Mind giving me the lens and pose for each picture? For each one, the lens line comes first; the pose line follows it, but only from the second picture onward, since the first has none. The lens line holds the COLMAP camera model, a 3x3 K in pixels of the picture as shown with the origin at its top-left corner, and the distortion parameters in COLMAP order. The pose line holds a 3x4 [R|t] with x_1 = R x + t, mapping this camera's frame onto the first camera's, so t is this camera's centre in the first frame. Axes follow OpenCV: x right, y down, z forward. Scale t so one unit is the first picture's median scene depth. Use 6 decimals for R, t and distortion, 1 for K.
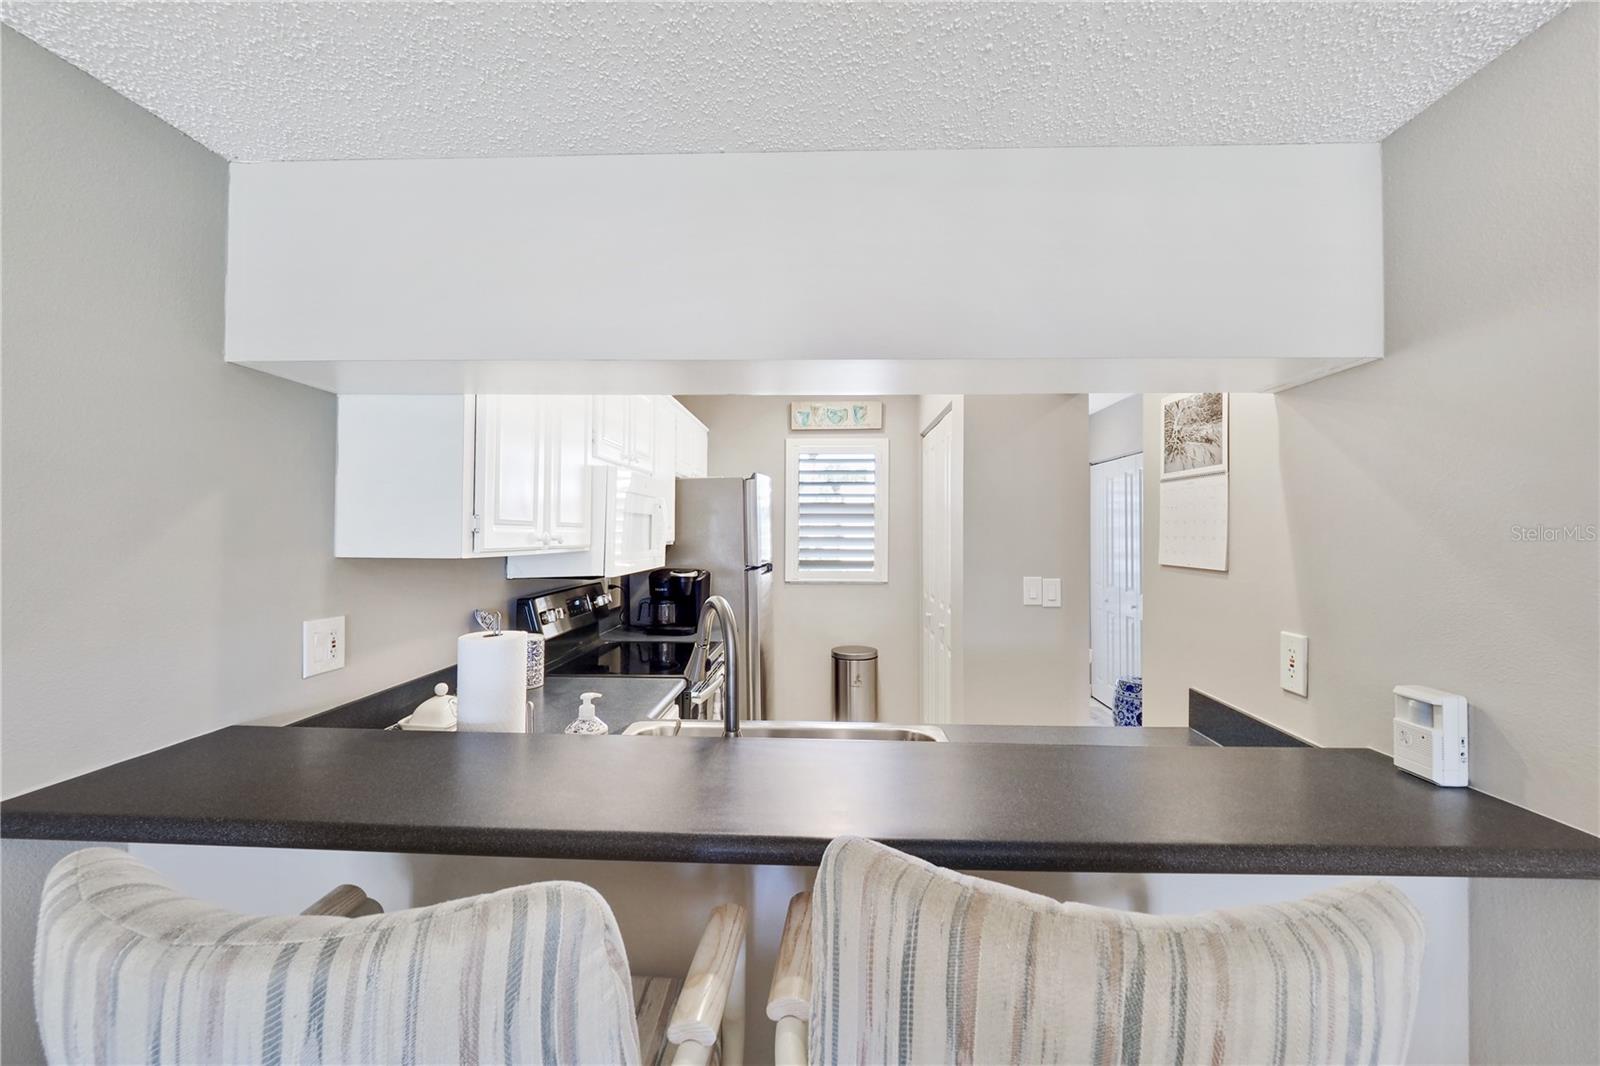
lens RADIAL K [[703.4, 0, 800.0], [0, 703.4, 533.0], [0, 0, 1]] dist [-0.000453, -0.000193]
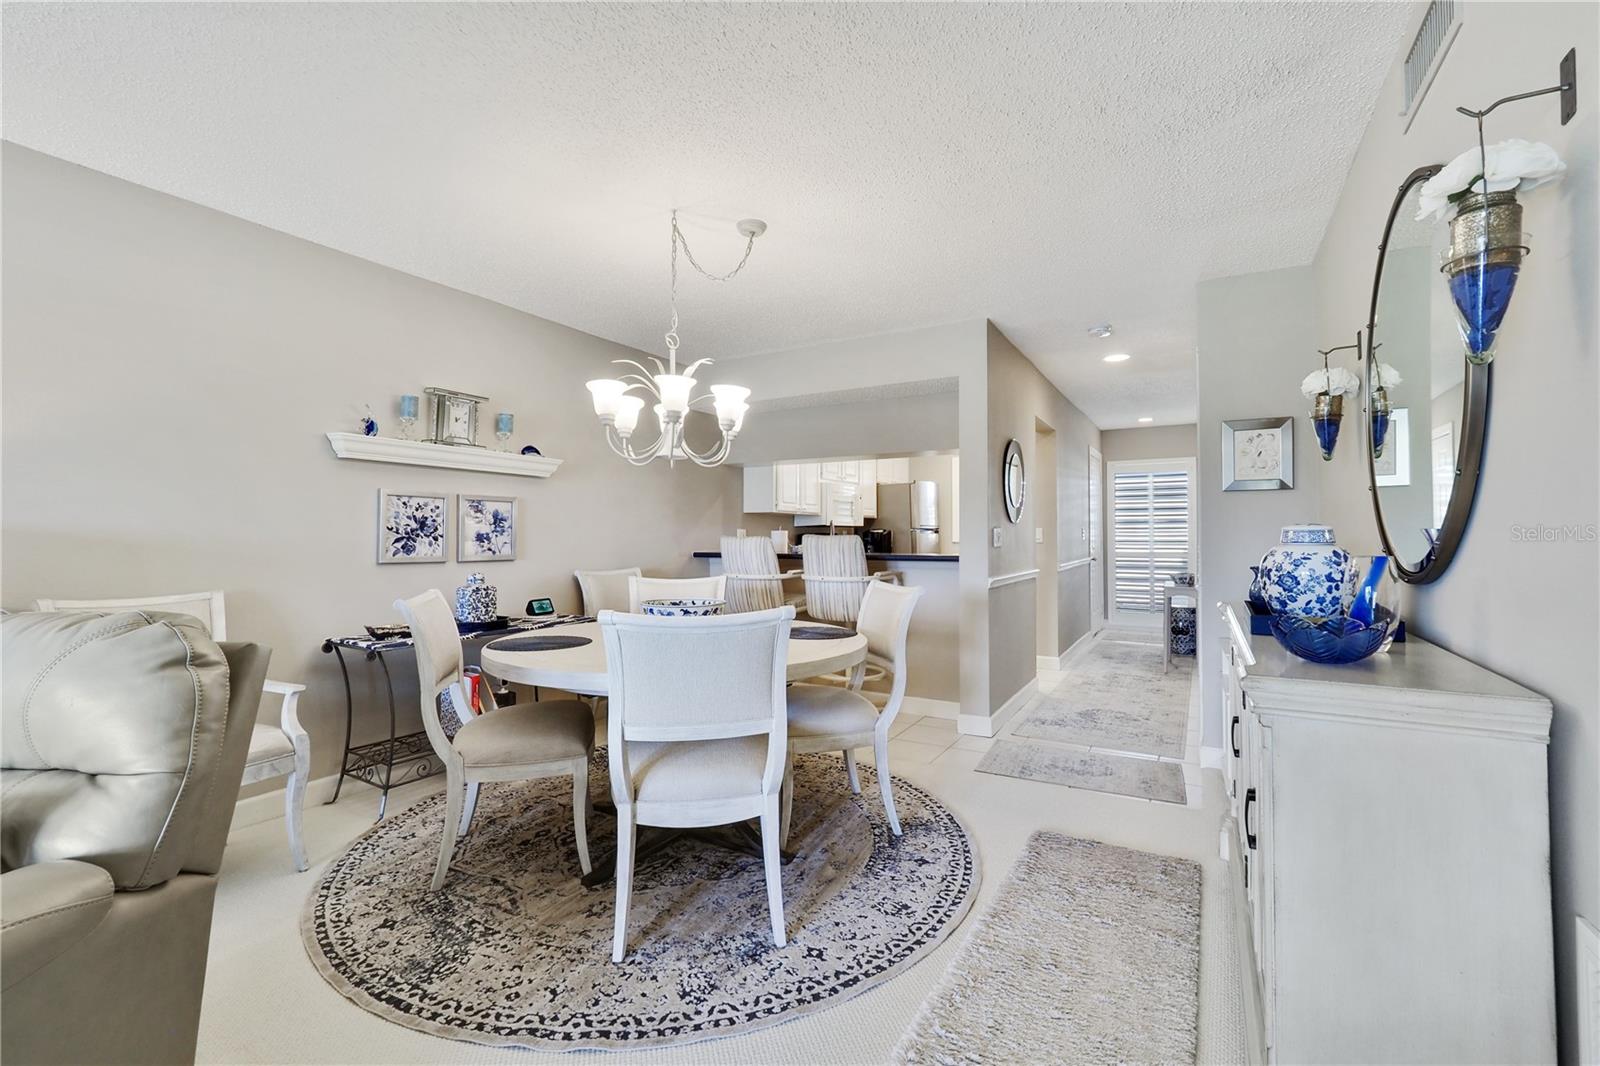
lens RADIAL K [[703.4, 0, 800.0], [0, 703.4, 533.0], [0, 0, 1]] dist [-0.000453, -0.000193]
pose [[0.883652, -0.005295, -0.468115, 1.105813], [0.002946, 0.999979, -0.005751, 0.136851], [0.468135, 0.003703, 0.883649, -1.769940]]
